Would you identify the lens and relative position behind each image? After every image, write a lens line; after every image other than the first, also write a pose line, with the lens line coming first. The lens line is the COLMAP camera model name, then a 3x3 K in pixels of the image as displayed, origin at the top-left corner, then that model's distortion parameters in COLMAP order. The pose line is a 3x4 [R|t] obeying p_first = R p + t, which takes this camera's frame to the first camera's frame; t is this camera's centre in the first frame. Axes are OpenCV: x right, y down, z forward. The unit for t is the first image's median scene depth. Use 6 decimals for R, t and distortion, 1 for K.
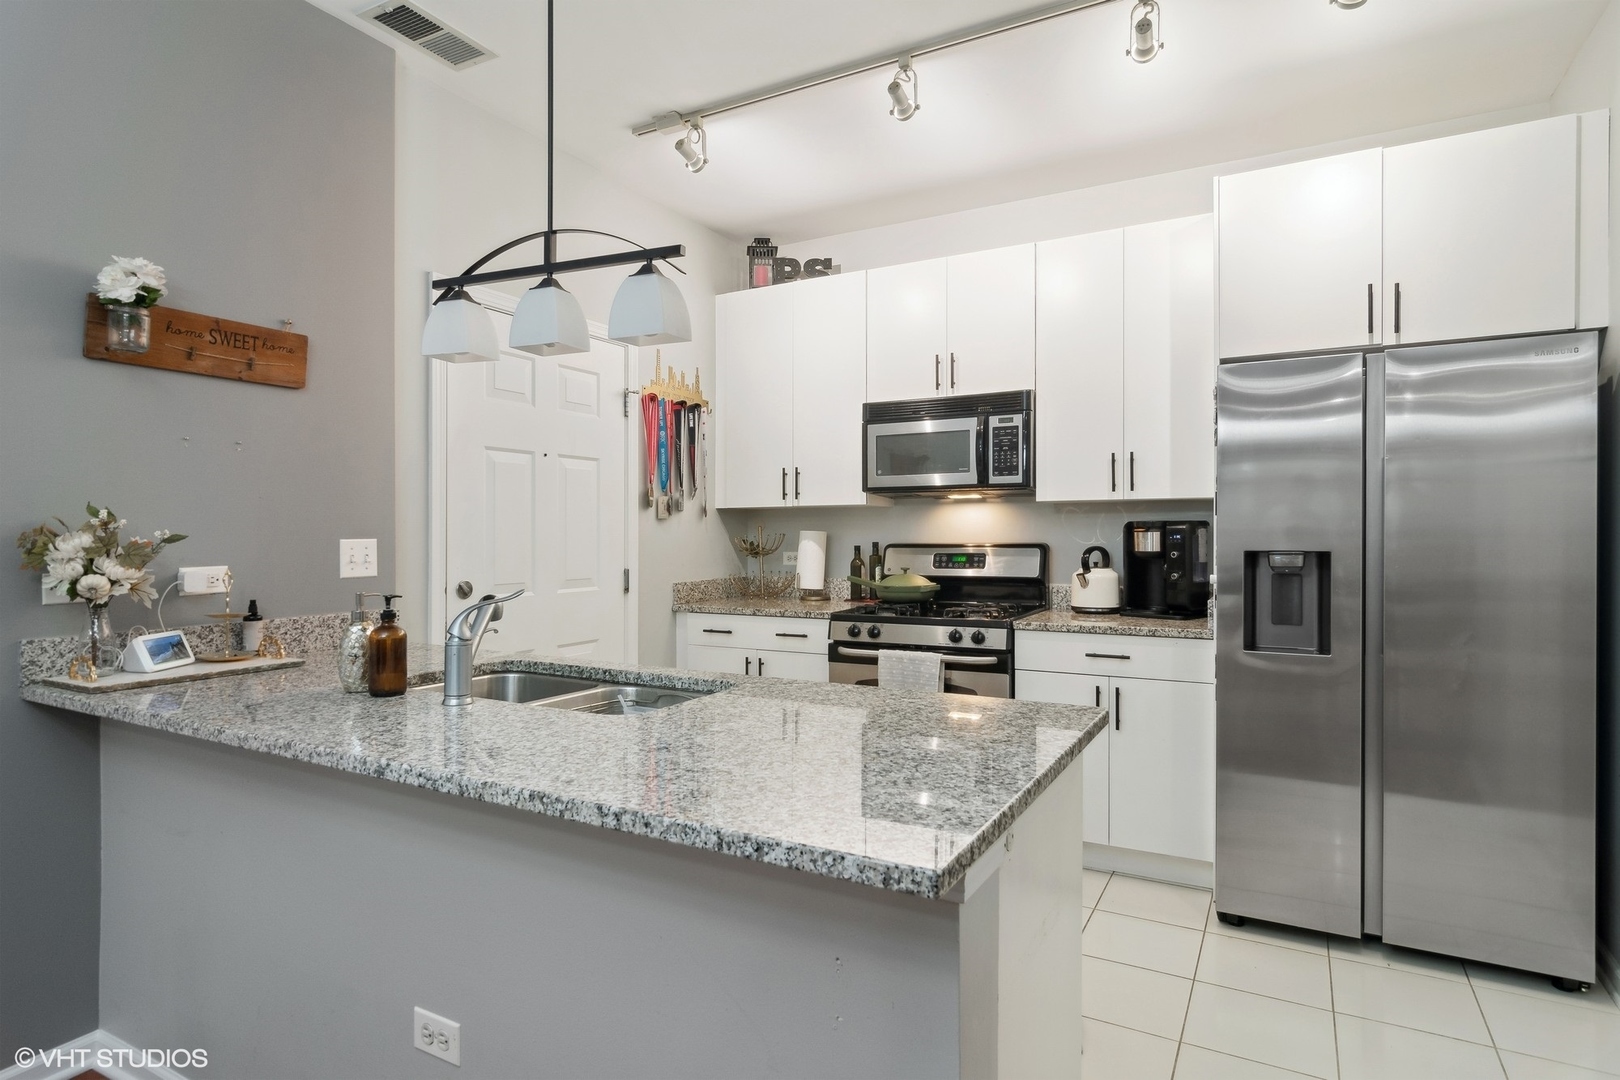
lens RADIAL K [[864.5, 0, 814.8], [0, 864.5, 536.6], [0, 0, 1]] dist [0.001357, 0.001456]
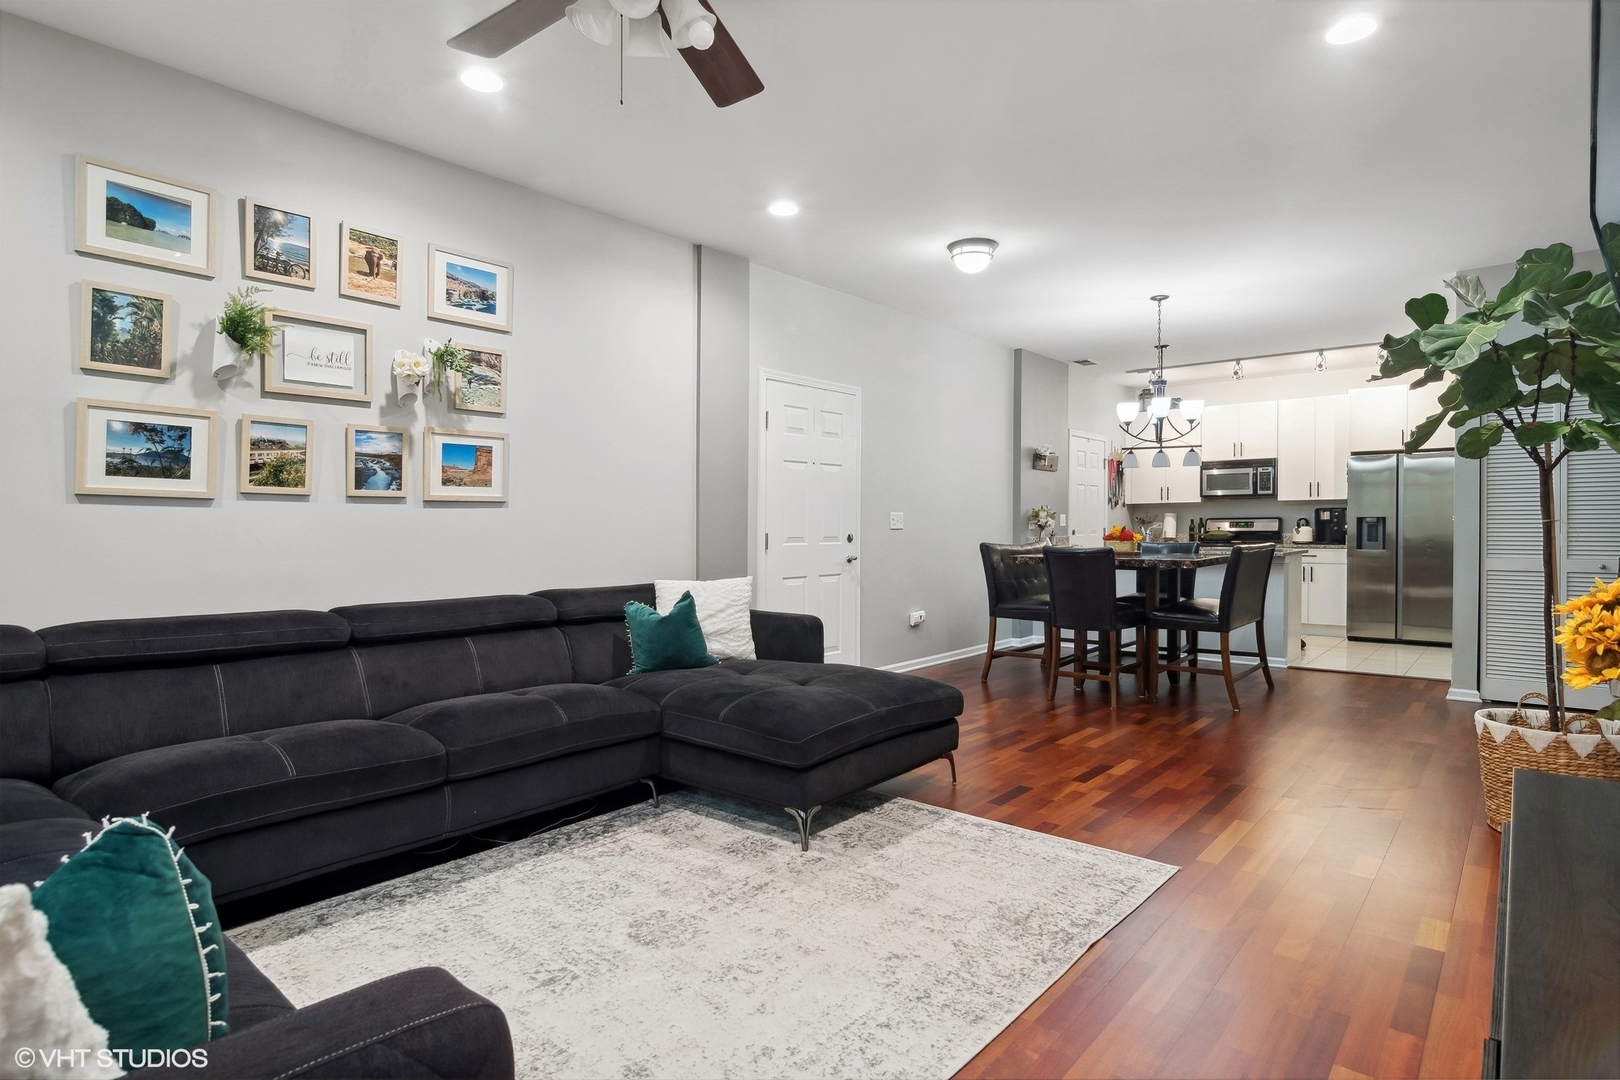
lens RADIAL K [[864.5, 0, 804.4], [0, 864.5, 535.7], [0, 0, 1]] dist [0.001357, 0.001456]
pose [[0.980648, 0.000295, -0.195779, -0.628148], [0.001572, 0.999955, 0.009380, 0.037947], [0.195773, -0.009506, 0.980603, -1.821259]]
